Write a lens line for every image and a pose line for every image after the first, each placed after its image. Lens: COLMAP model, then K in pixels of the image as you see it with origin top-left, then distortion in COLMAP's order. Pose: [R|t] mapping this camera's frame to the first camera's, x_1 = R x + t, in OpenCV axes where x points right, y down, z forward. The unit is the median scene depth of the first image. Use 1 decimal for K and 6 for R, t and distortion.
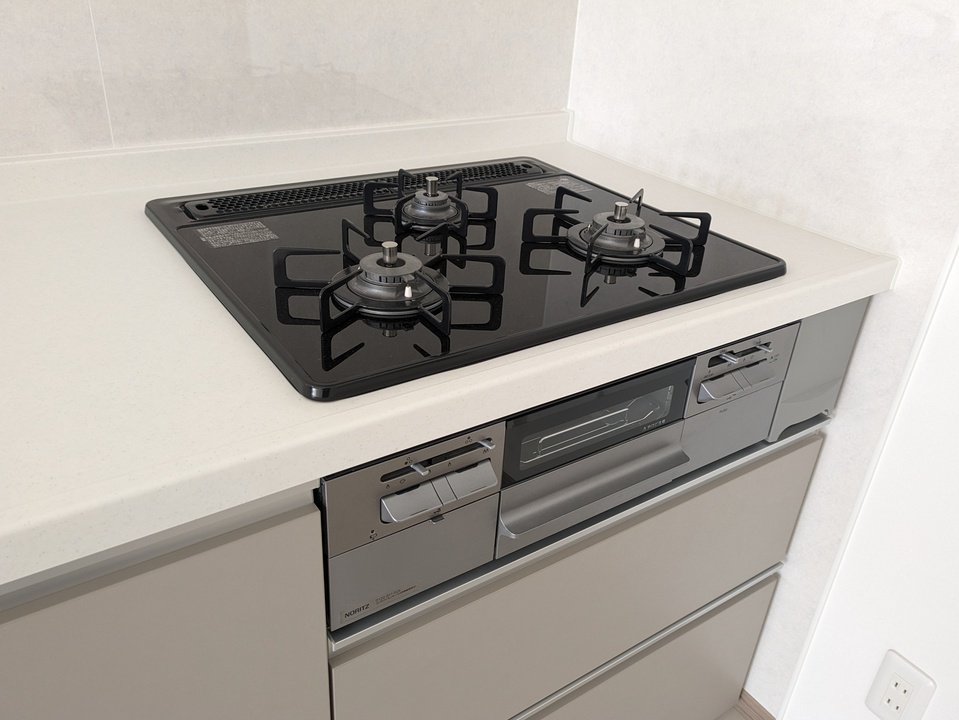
lens RADIAL K [[779.3, 0, 479.5], [0, 779.3, 360.0], [0, 0, 1]] dist [0.066360, -0.087166]
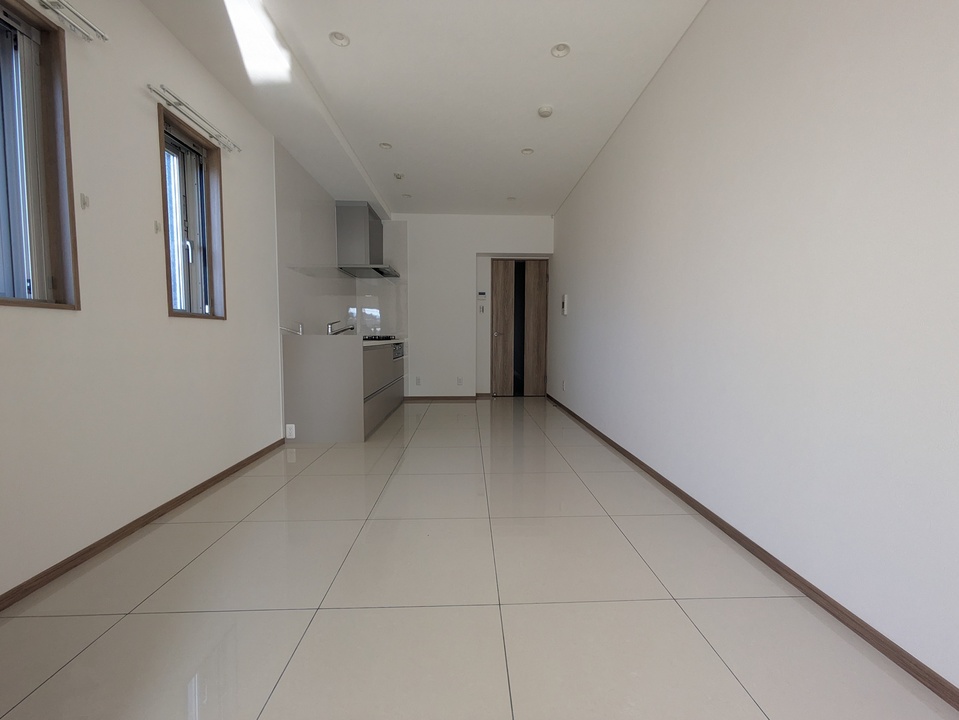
lens RADIAL K [[378.4, 0, 483.4], [0, 378.4, 359.6], [0, 0, 1]] dist [0.002120, 0.000806]
pose [[0.527968, -0.110276, 0.842074, -3.625987], [0.434963, 0.886728, -0.156592, 1.541549], [-0.729422, 0.448946, 0.516130, -2.622000]]
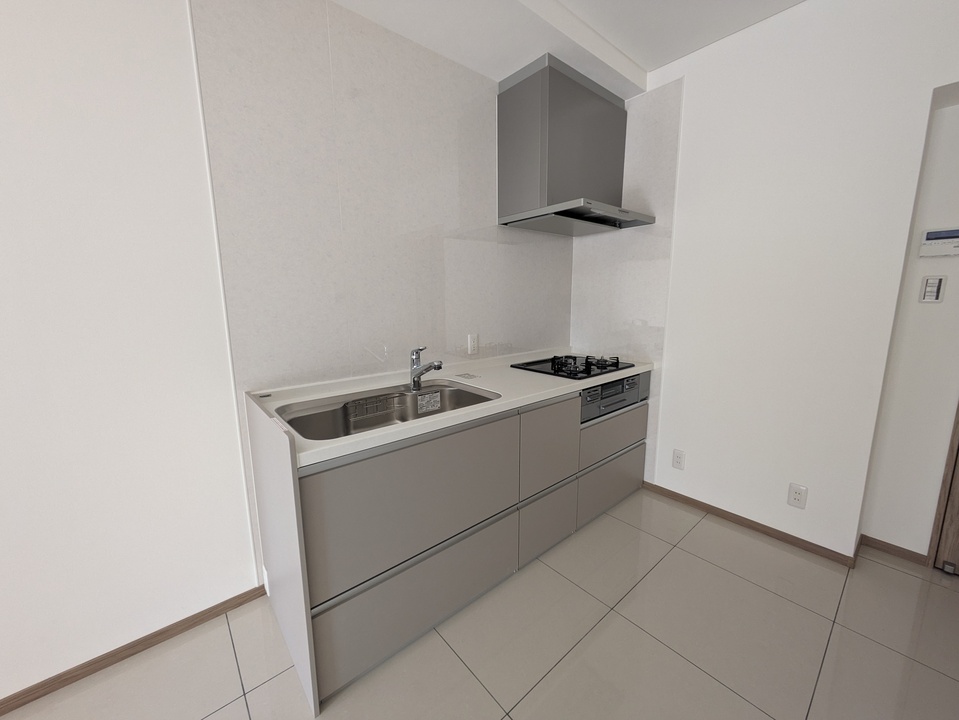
lens RADIAL K [[378.4, 0, 483.4], [0, 378.4, 359.6], [0, 0, 1]] dist [0.002120, 0.000806]
pose [[0.991069, -0.083528, 0.103953, -0.870253], [0.113398, 0.938071, -0.327359, 0.560985], [-0.070171, 0.336223, 0.939165, -1.321003]]
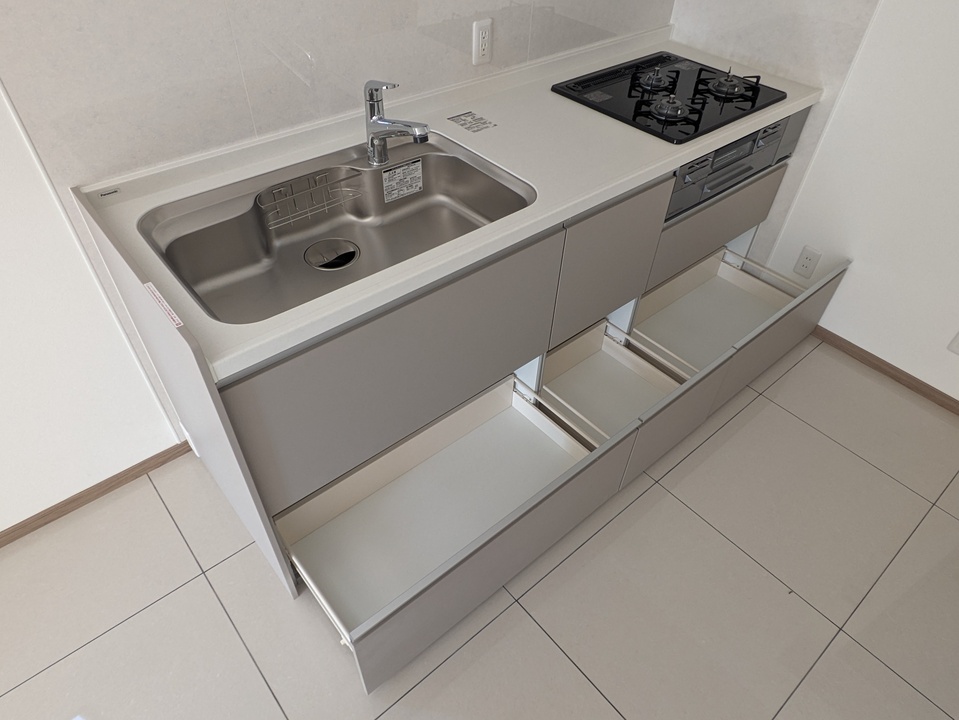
lens RADIAL K [[612.7, 0, 479.0], [0, 612.7, 374.2], [0, 0, 1]] dist [-0.001051, -0.000101]
pose [[0.993635, -0.097445, 0.056506, -0.900898], [0.077957, 0.956982, 0.279477, 0.135002], [-0.081309, -0.273293, 0.958488, -1.247167]]
